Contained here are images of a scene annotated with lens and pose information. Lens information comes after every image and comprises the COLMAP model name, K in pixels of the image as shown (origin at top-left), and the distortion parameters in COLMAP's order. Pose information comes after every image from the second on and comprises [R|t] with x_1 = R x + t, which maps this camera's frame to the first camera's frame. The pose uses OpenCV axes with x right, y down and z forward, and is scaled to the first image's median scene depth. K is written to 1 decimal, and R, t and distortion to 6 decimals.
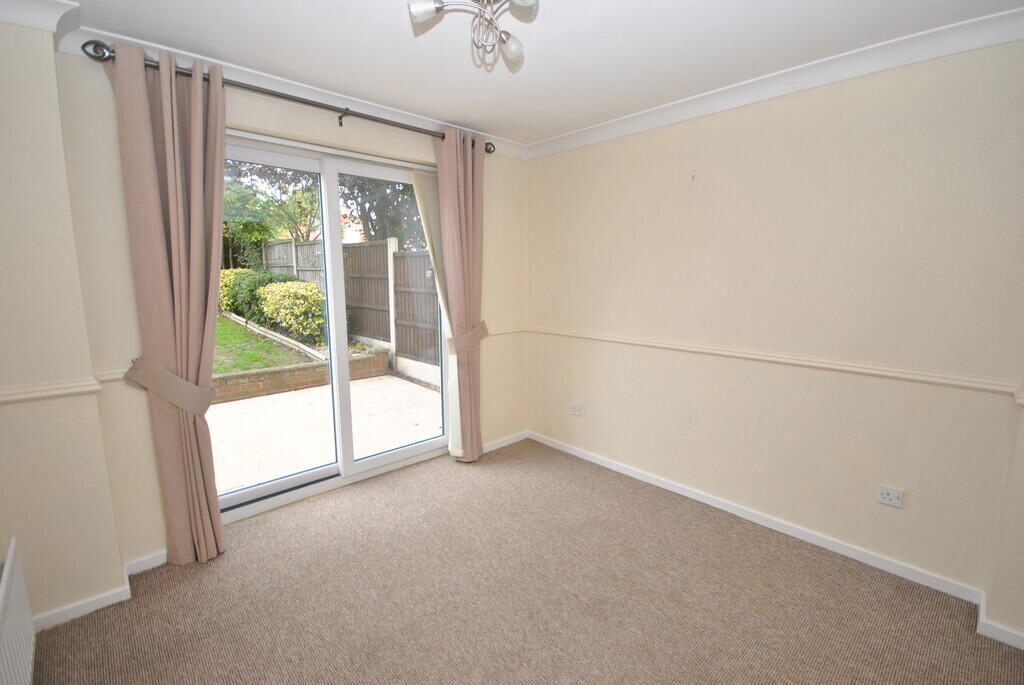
lens RADIAL K [[443.8, 0, 578.4], [0, 443.8, 334.5], [0, 0, 1]] dist [-0.003013, -0.000682]
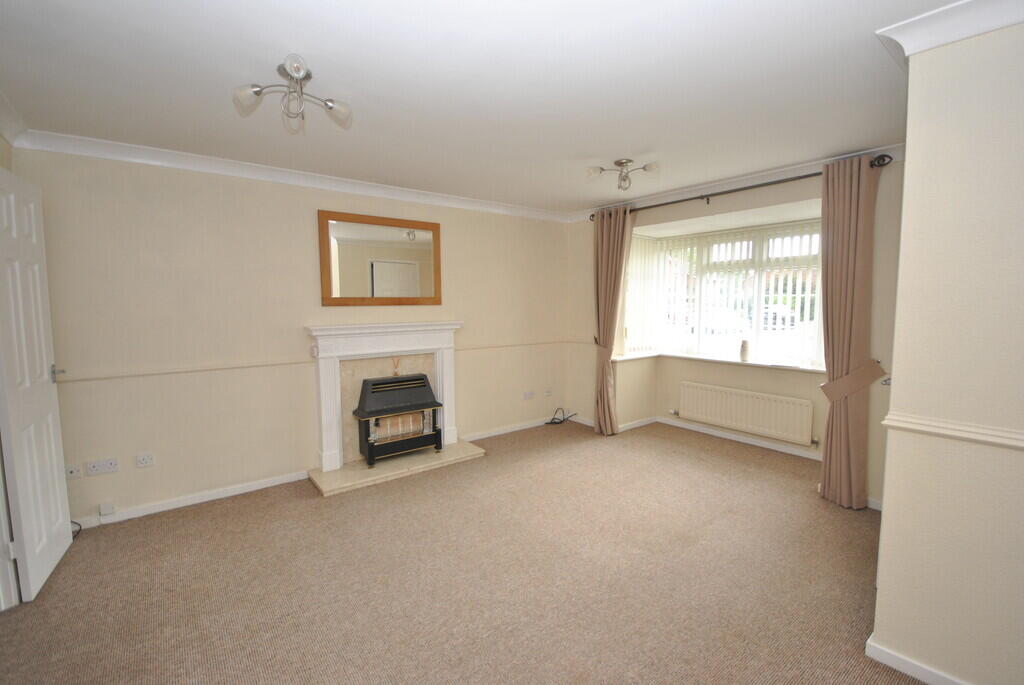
lens RADIAL K [[450.2, 0, 519.3], [0, 450.2, 340.2], [0, 0, 1]] dist [0.001878, 0.000361]
pose [[0.173067, -0.095588, 0.980261, -3.804128], [0.137645, 0.987859, 0.072027, -0.231661], [-0.975244, 0.122463, 0.184123, 1.332580]]
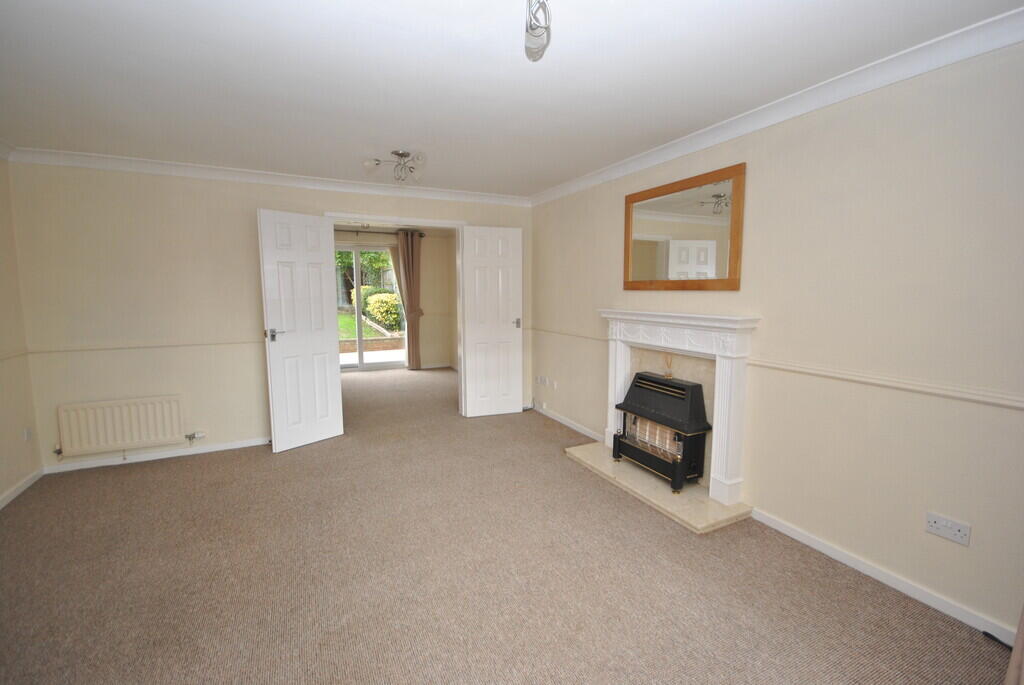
lens RADIAL K [[450.2, 0, 519.3], [0, 450.2, 340.2], [0, 0, 1]] dist [0.001878, 0.000361]
pose [[0.929594, 0.032320, -0.367165, 0.496446], [-0.039776, 0.999127, -0.012756, 0.063521], [0.366432, 0.026462, 0.930068, -0.427110]]
